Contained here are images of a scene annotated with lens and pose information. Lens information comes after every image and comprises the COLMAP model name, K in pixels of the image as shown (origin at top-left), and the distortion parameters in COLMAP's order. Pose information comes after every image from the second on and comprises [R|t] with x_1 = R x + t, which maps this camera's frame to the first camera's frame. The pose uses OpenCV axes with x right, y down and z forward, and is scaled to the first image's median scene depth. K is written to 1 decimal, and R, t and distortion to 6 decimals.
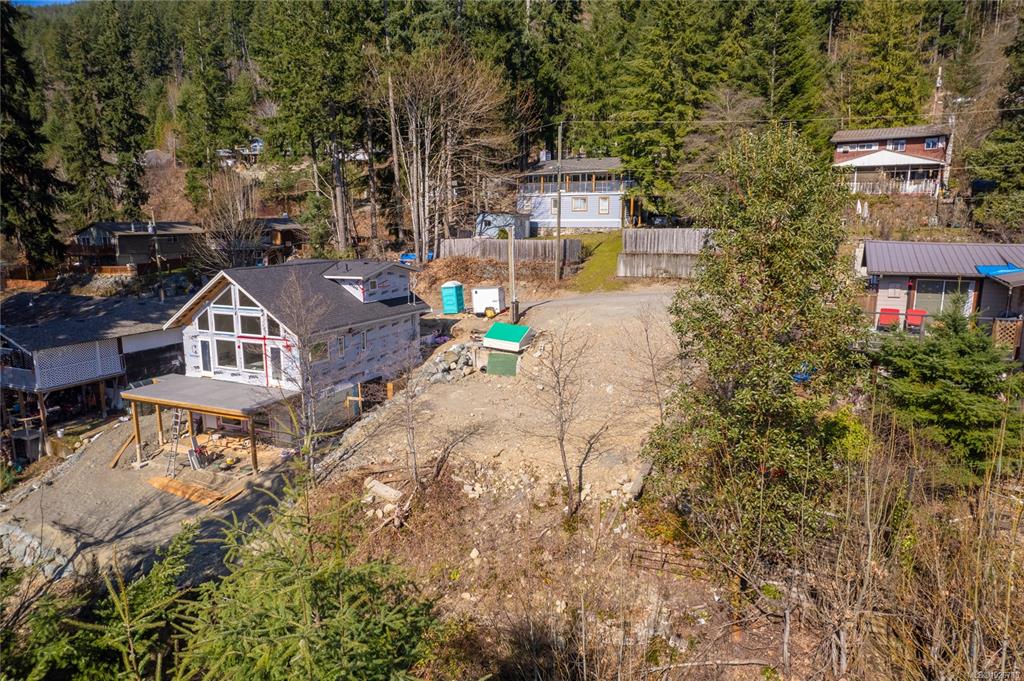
lens RADIAL K [[653.5, 0, 512.9], [0, 653.5, 339.3], [0, 0, 1]] dist [-0.076777, 0.066268]
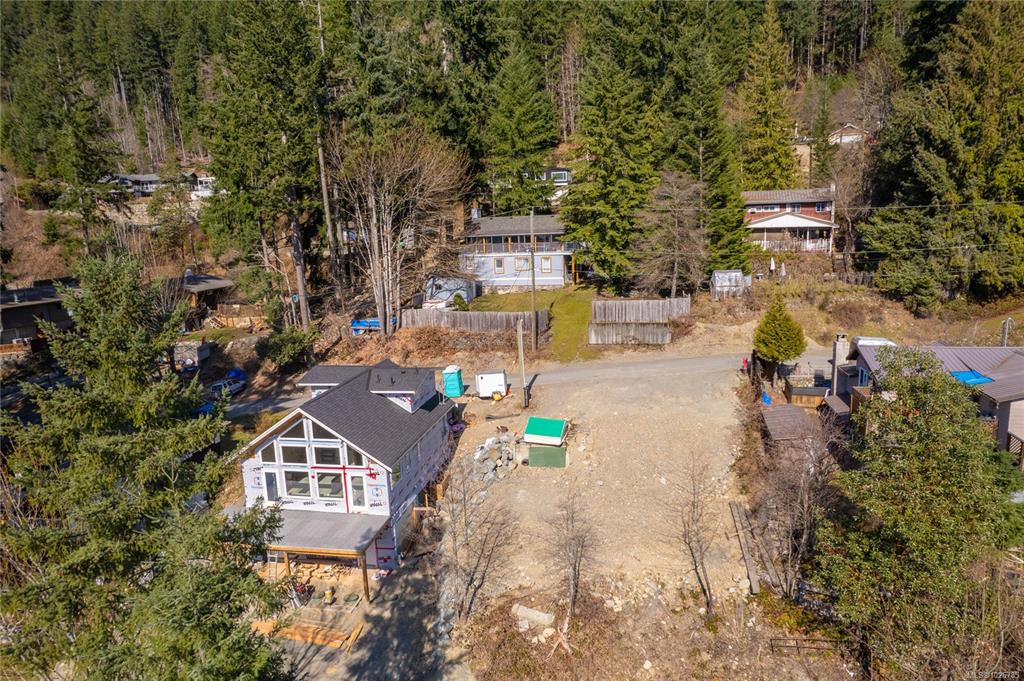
lens RADIAL K [[653.5, 0, 512.9], [0, 653.5, 339.3], [0, 0, 1]] dist [-0.076777, 0.066268]
pose [[0.972327, -0.074404, 0.221461, -0.236612], [0.075482, 0.997141, 0.003604, -0.134107], [-0.221096, 0.013212, 0.975163, -0.052580]]
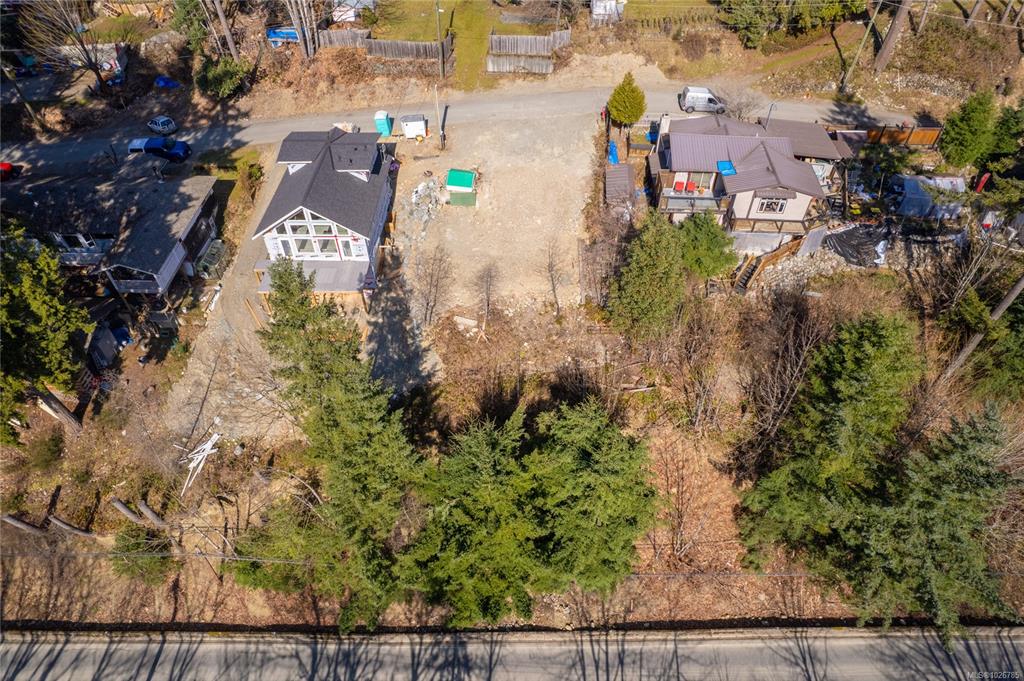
lens RADIAL K [[653.5, 0, 512.9], [0, 653.5, 339.3], [0, 0, 1]] dist [-0.076777, 0.066268]
pose [[0.924005, -0.280487, 0.259887, -0.329846], [0.070105, 0.792401, 0.605959, -0.522780], [-0.375898, -0.541690, 0.751846, -0.358813]]
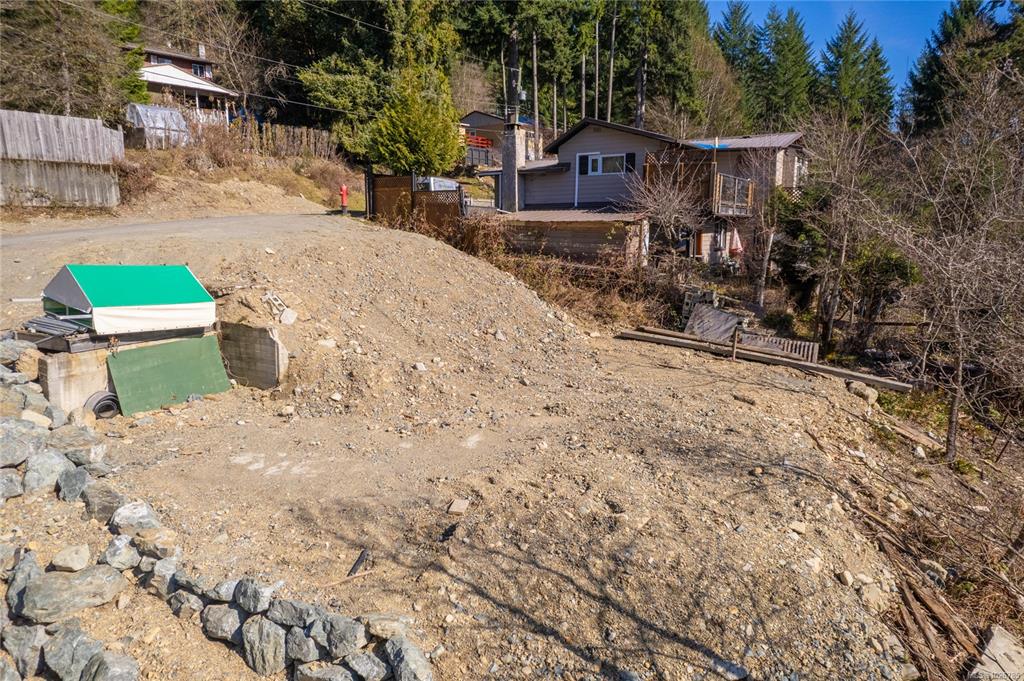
lens RADIAL K [[653.5, 0, 512.9], [0, 653.5, 339.3], [0, 0, 1]] dist [-0.076777, 0.066268]
pose [[0.137368, -0.170091, 0.975807, -0.258024], [0.179272, 0.973146, 0.144390, 0.003990], [-0.974162, 0.155101, 0.164172, 0.610306]]
